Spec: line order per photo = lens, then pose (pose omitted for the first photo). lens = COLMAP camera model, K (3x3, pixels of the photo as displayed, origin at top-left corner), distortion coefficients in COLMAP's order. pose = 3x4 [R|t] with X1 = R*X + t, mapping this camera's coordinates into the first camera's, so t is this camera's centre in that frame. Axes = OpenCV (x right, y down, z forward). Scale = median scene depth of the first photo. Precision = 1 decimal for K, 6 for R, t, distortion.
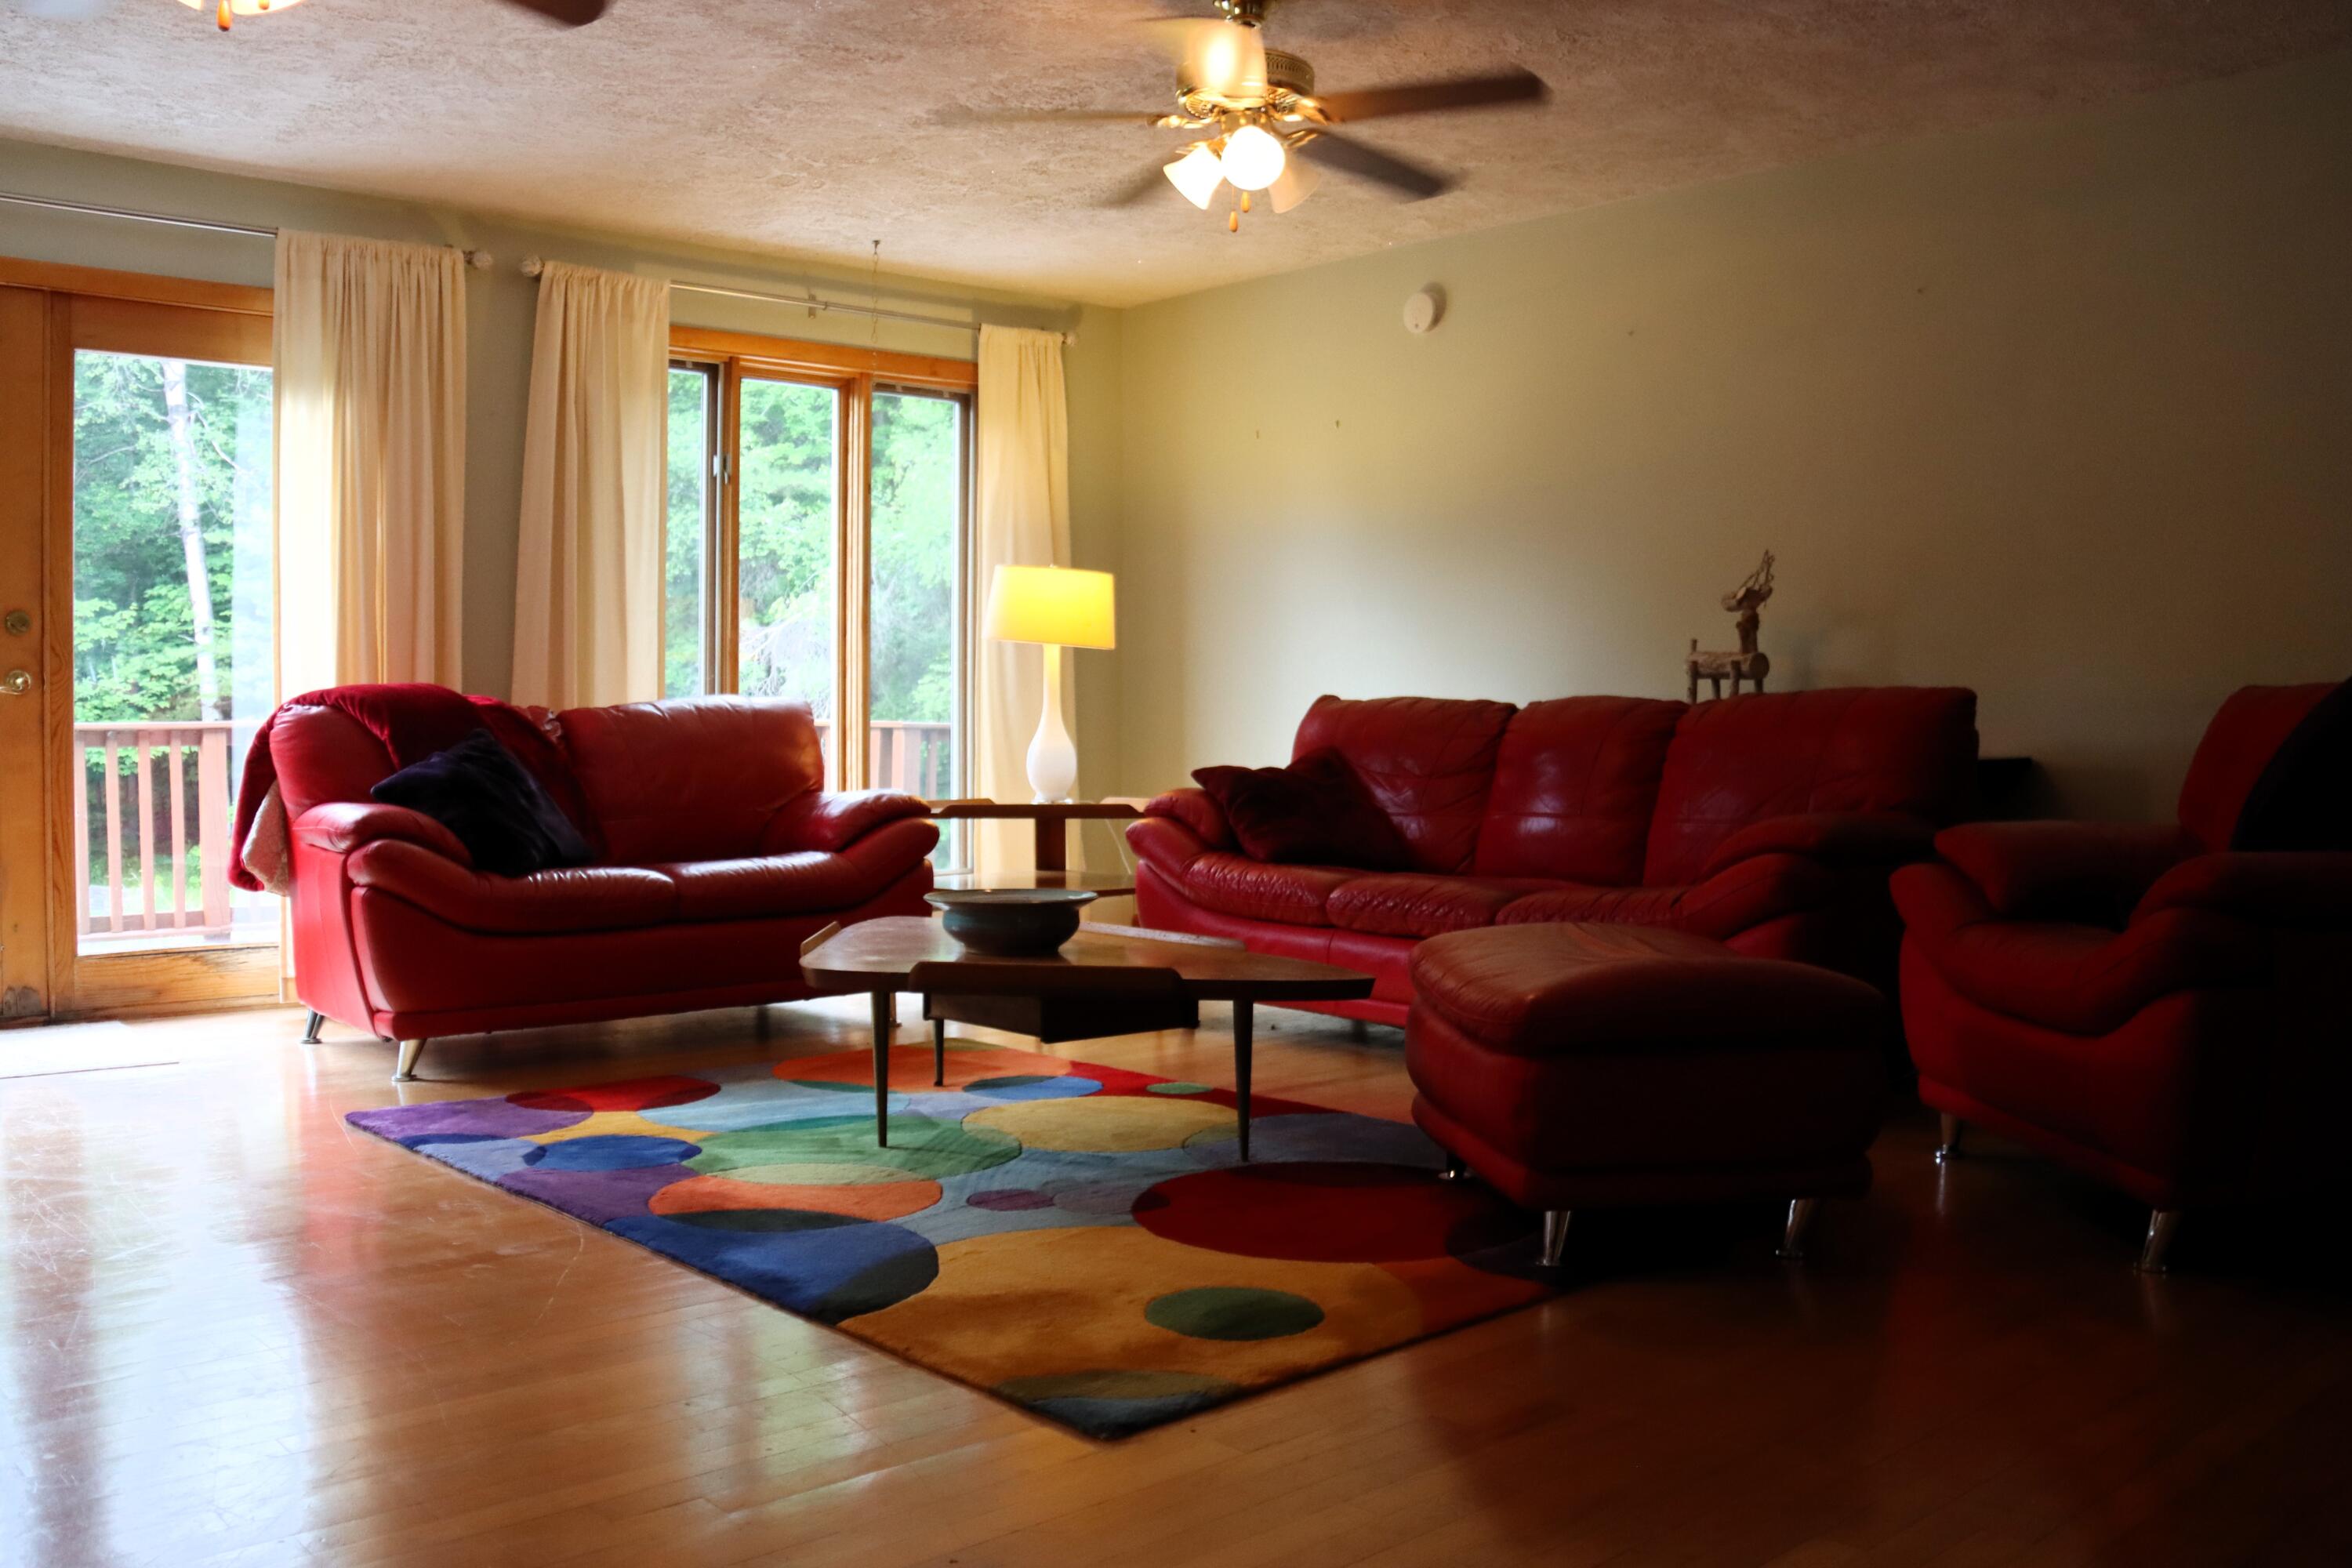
lens RADIAL K [[2122.5, 0, 1238.2], [0, 2122.5, 785.6], [0, 0, 1]] dist [-0.135507, 0.137971]
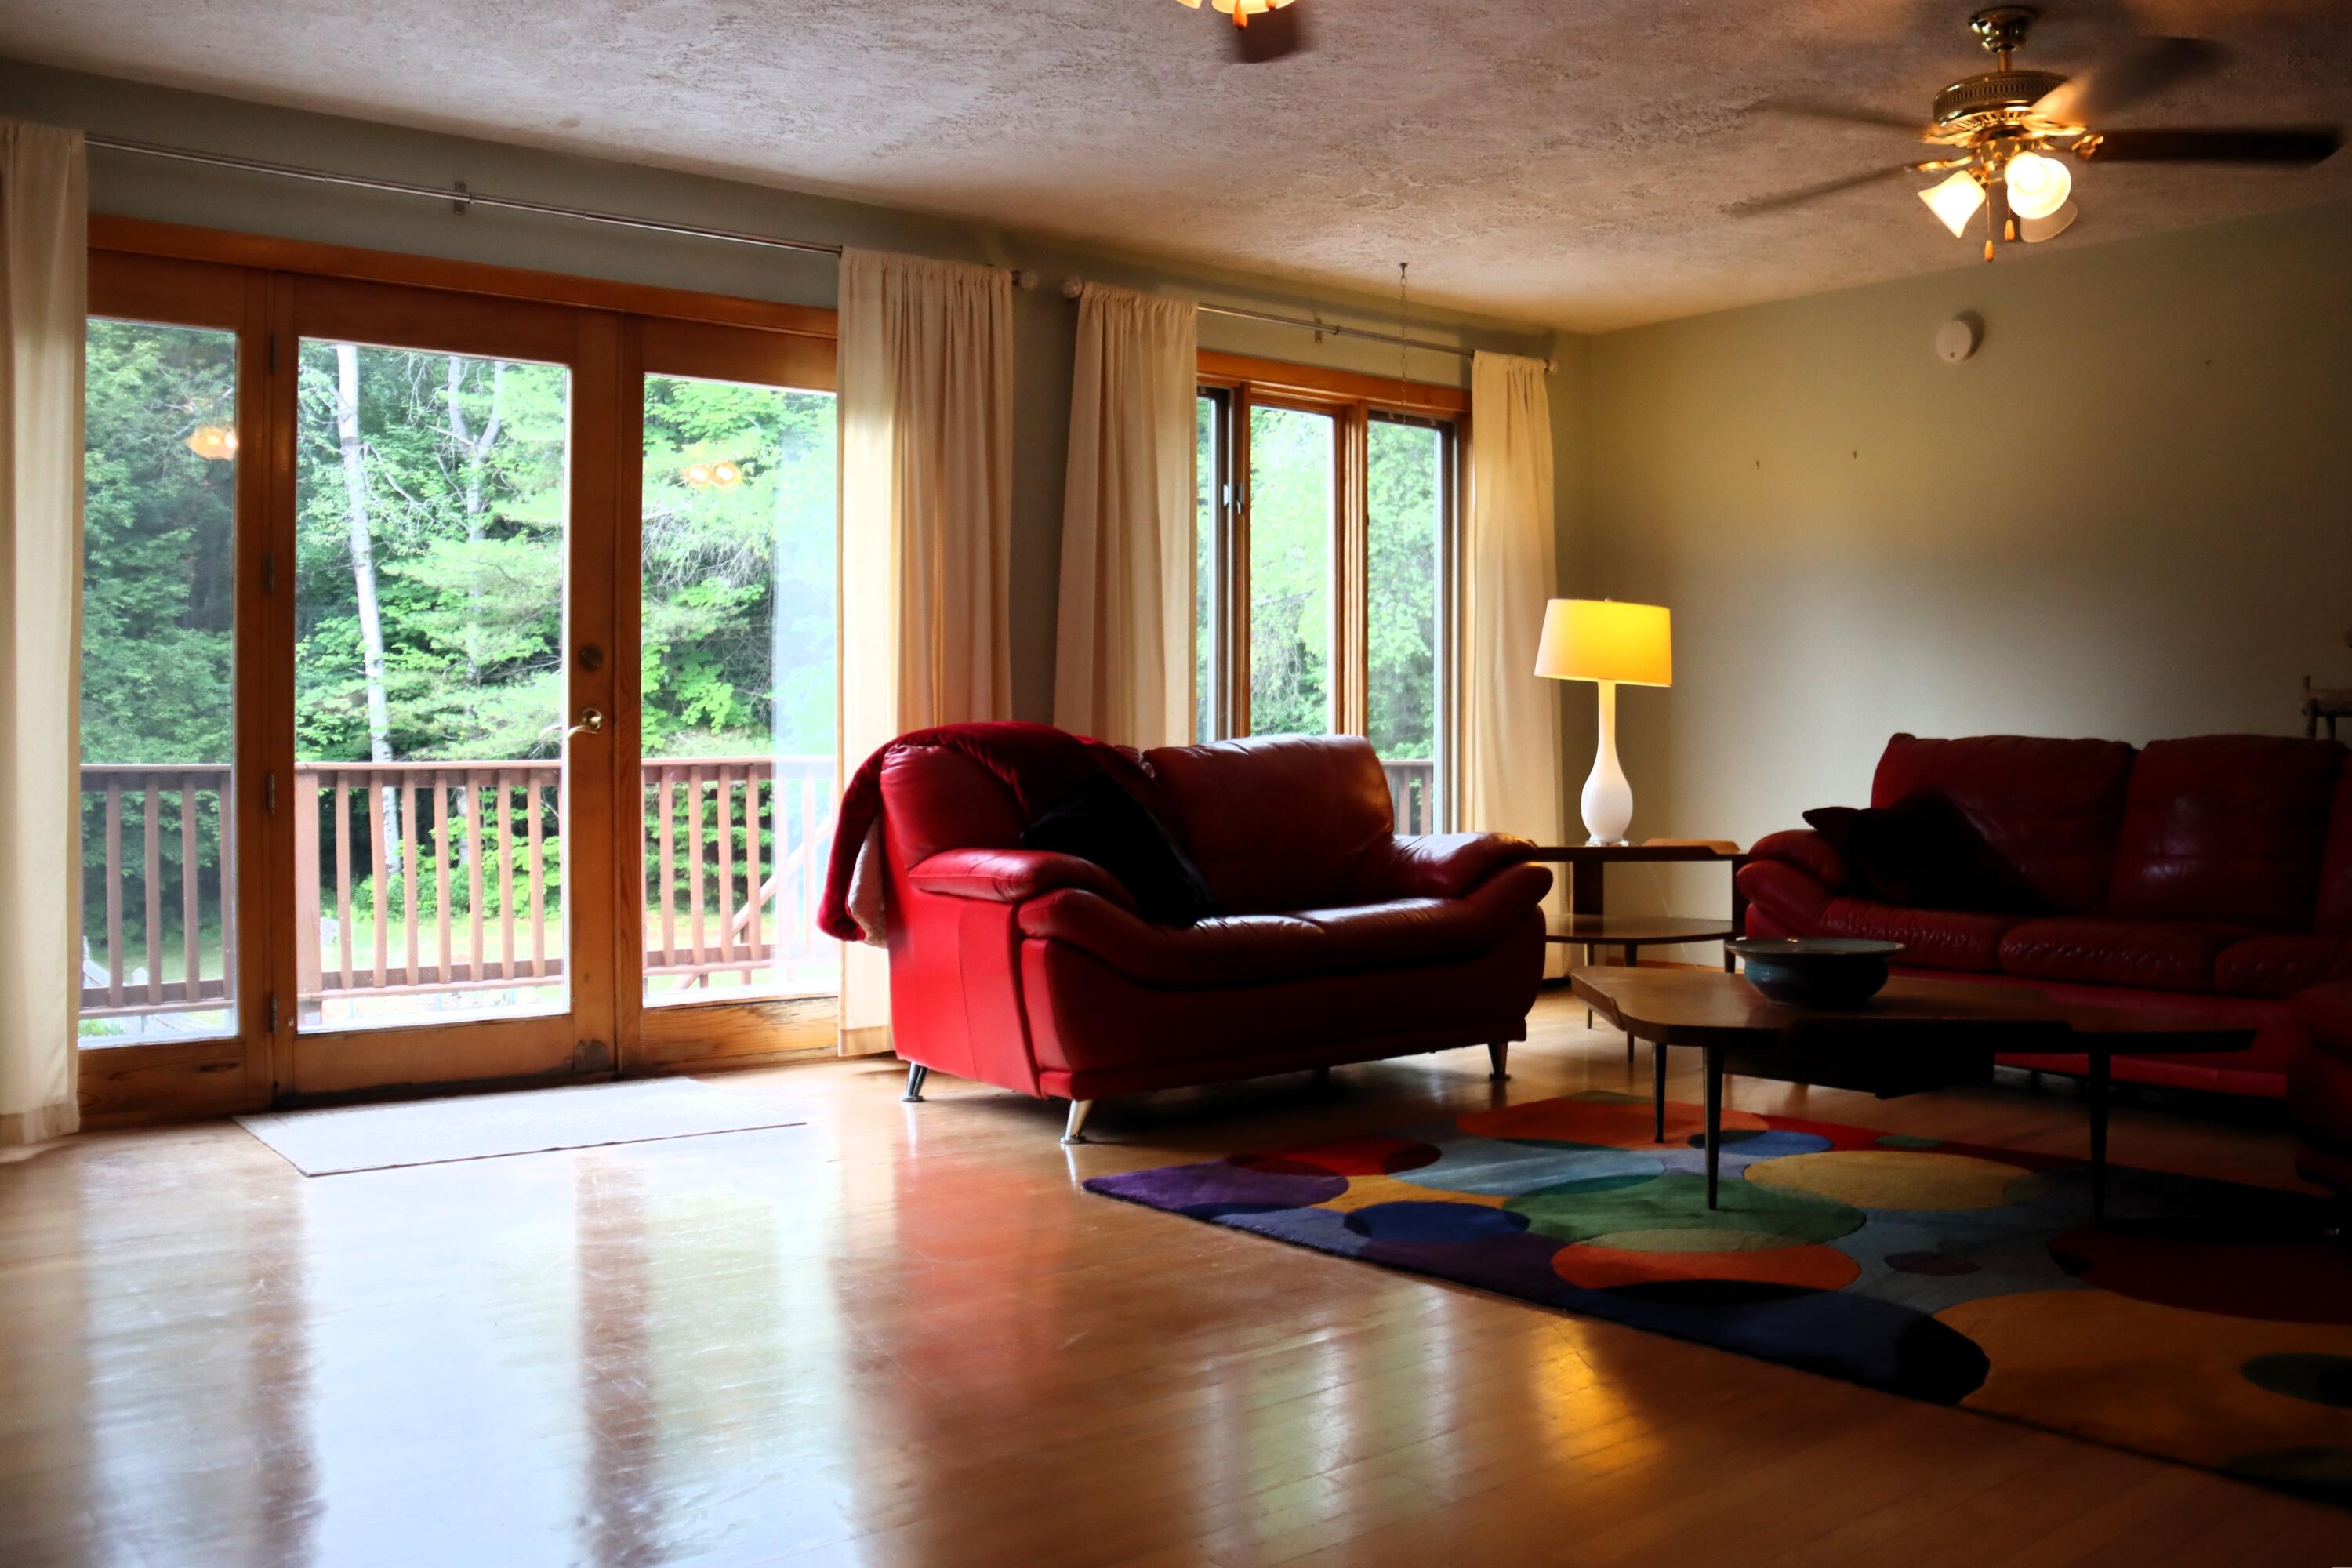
lens RADIAL K [[2122.5, 0, 1238.2], [0, 2122.5, 785.6], [0, 0, 1]] dist [-0.135507, 0.137971]
pose [[0.999731, -0.001612, -0.023158, -0.243592], [0.001290, 0.999902, -0.013913, -0.005769], [0.023178, 0.013879, 0.999635, 0.032139]]
